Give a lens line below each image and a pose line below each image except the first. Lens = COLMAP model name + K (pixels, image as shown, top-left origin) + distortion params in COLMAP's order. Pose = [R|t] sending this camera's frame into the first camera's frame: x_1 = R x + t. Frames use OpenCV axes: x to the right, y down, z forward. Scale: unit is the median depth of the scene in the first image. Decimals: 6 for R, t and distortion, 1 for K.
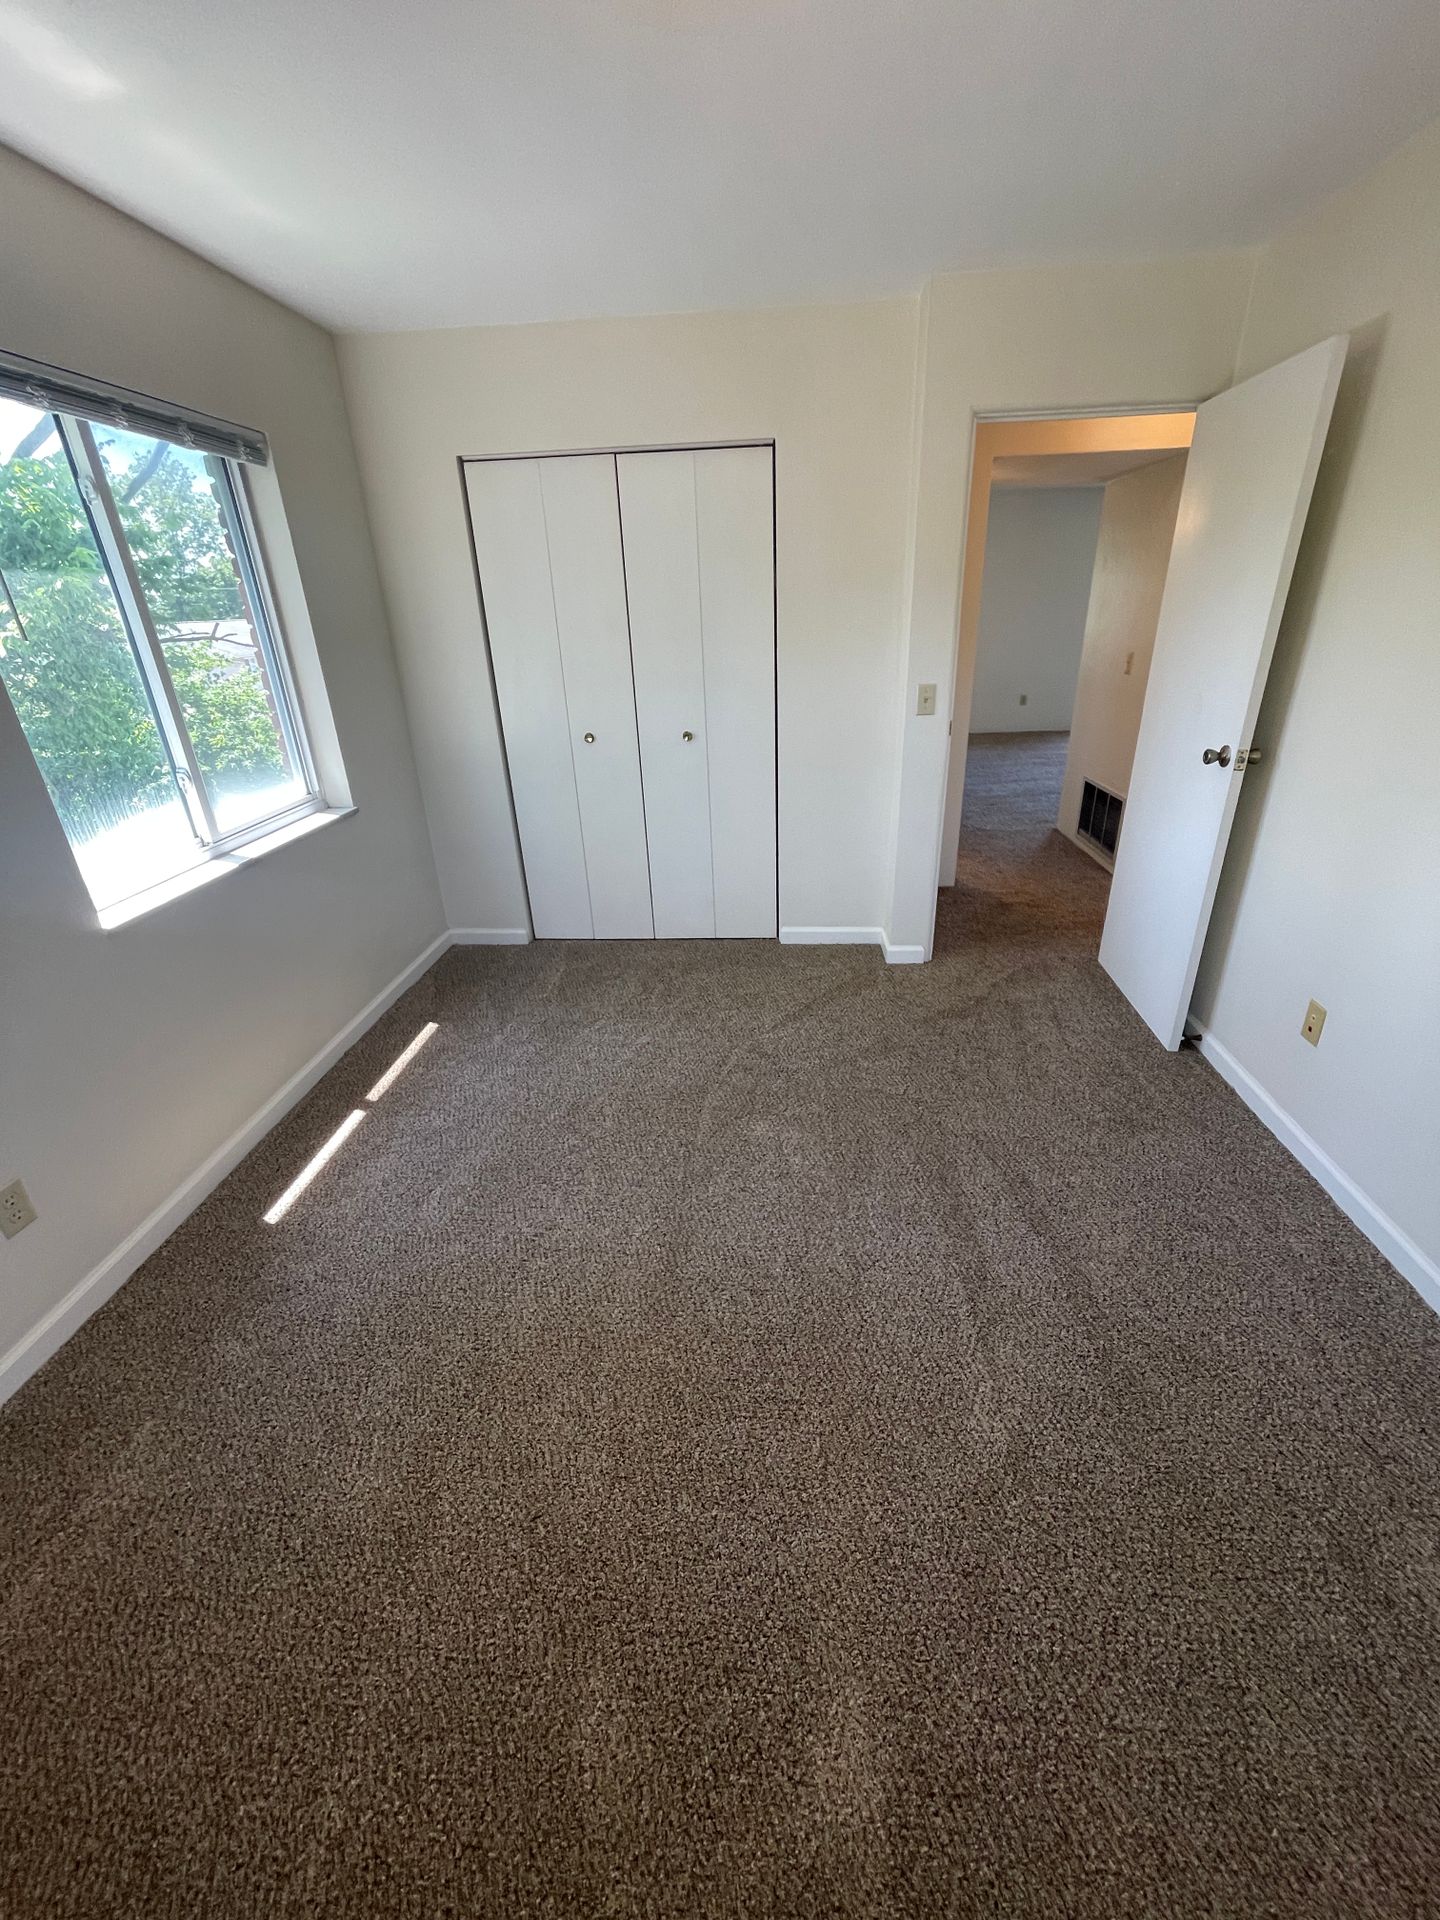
lens RADIAL K [[775.2, 0, 729.7], [0, 775.2, 945.6], [0, 0, 1]] dist [-0.000284, 0.000043]
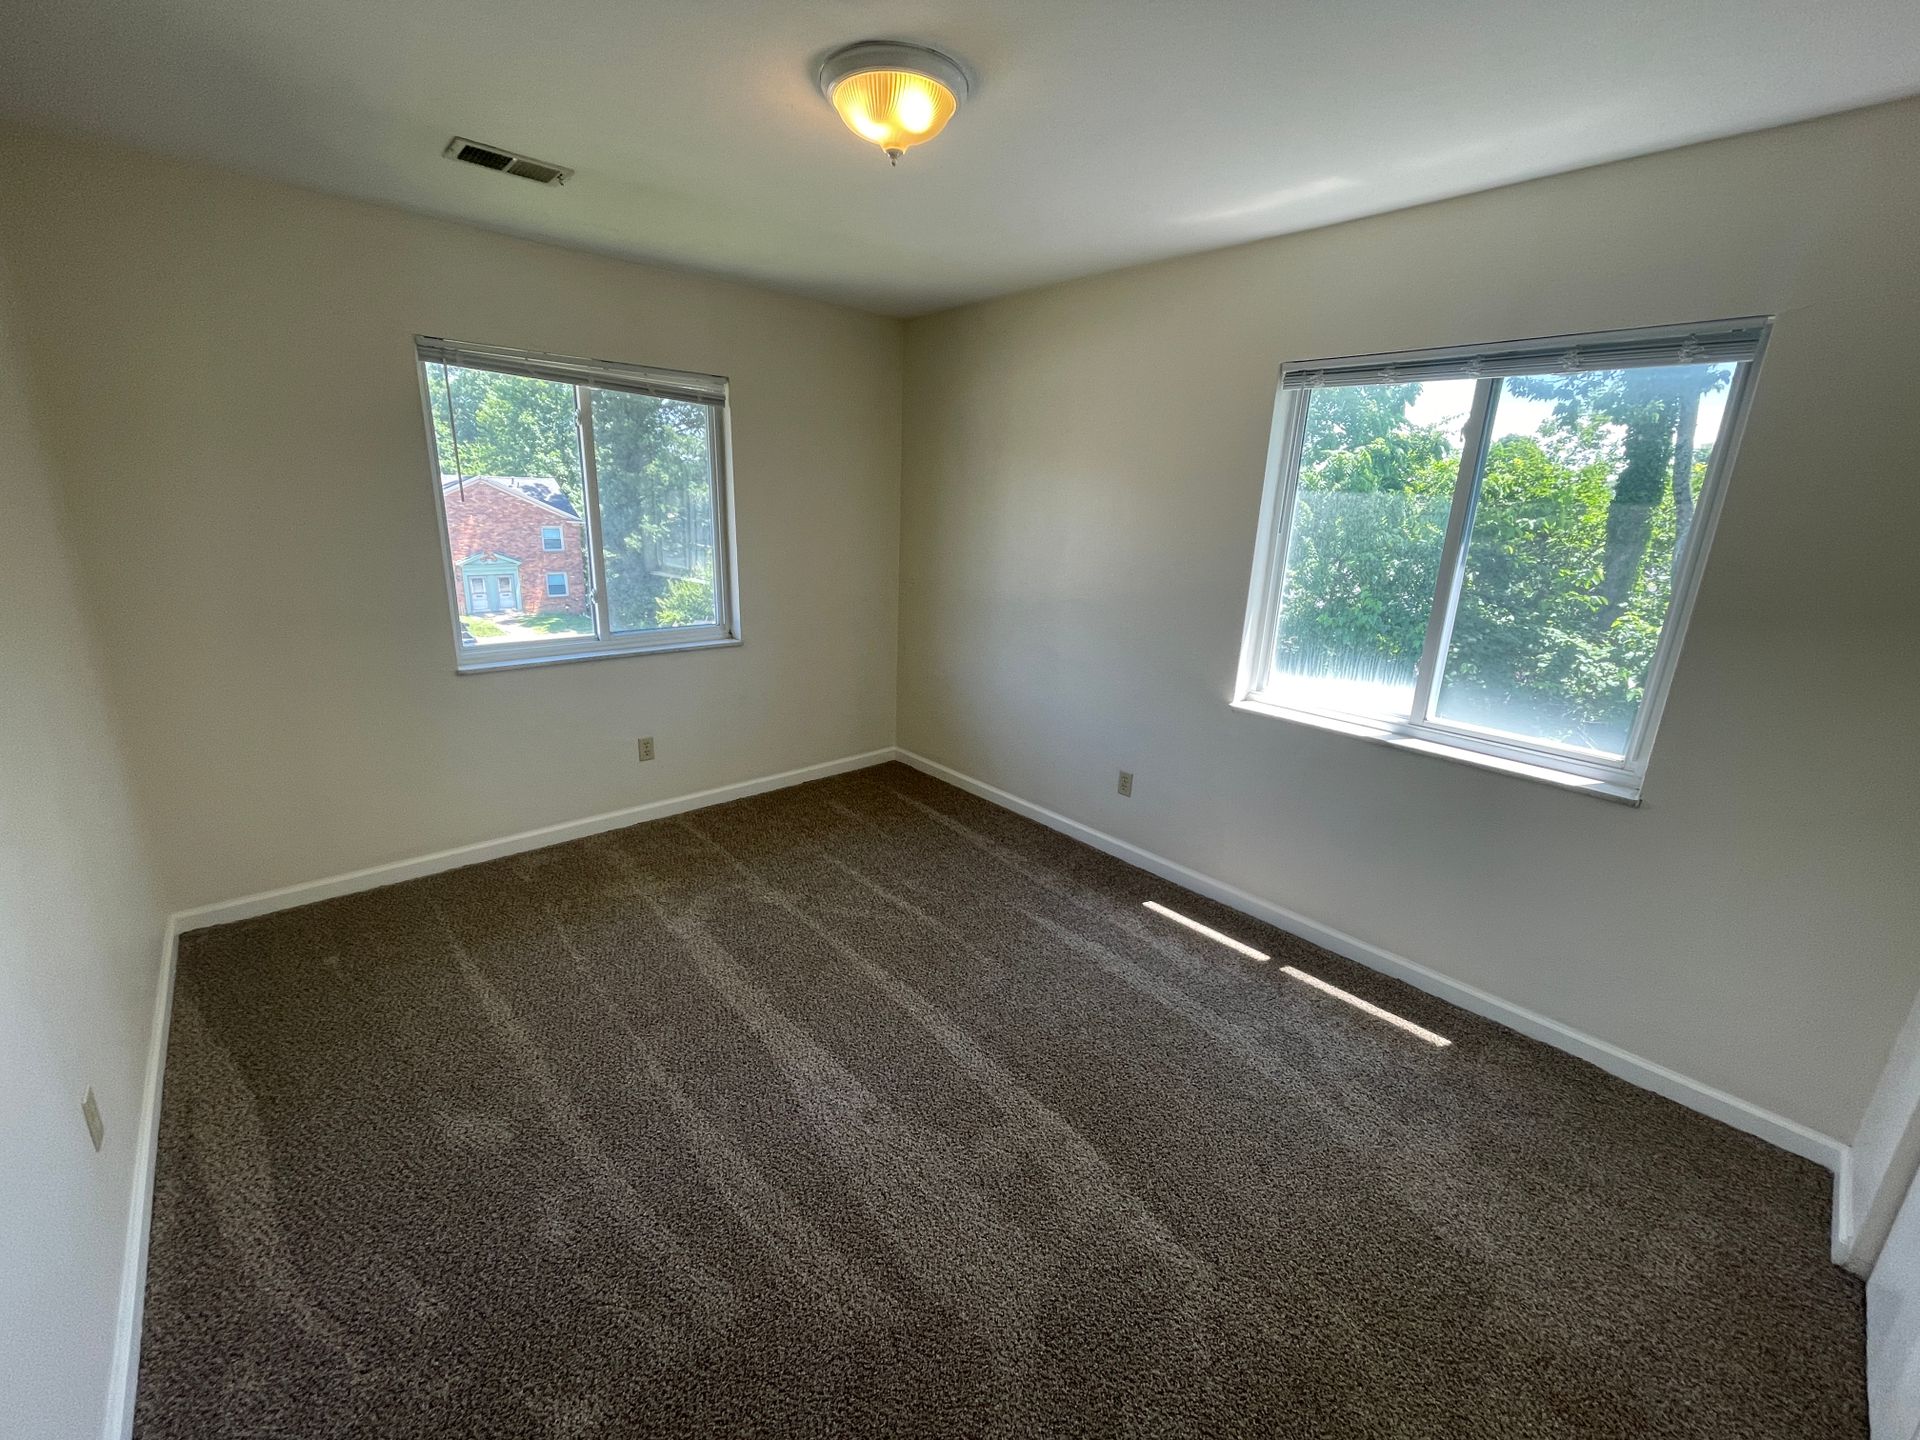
lens RADIAL K [[775.2, 0, 956.9], [0, 775.2, 736.2], [0, 0, 1]] dist [-0.000284, 0.000043]
pose [[-0.686560, 0.232973, -0.688737, 0.514865], [-0.301574, 0.770698, 0.561318, -0.527376], [0.661580, 0.593084, -0.458872, 1.078425]]
